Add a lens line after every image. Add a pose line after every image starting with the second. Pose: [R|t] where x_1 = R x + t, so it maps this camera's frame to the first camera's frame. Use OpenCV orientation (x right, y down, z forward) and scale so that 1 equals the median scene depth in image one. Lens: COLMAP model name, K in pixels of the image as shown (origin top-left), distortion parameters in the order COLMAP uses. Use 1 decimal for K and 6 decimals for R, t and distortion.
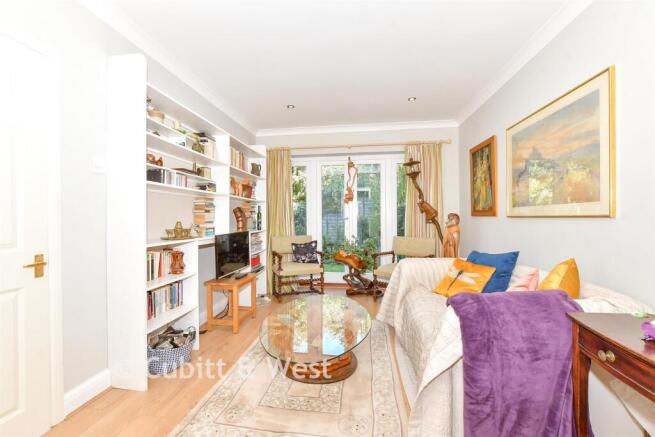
lens RADIAL K [[285.3, 0, 322.8], [0, 285.3, 218.5], [0, 0, 1]] dist [-0.000380, 0.000359]
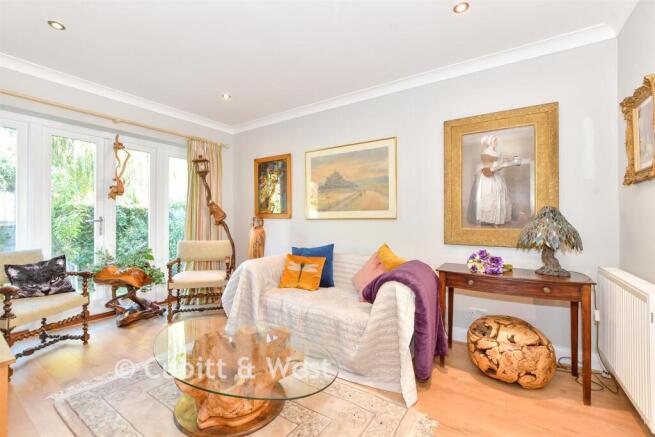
lens RADIAL K [[285.3, 0, 322.9], [0, 285.3, 218.3], [0, 0, 1]] dist [-0.000380, 0.000359]
pose [[0.464925, 0.010920, 0.885283, -0.367111], [0.000693, 0.999919, -0.012697, 0.005803], [-0.885350, 0.006517, 0.464880, 0.254081]]
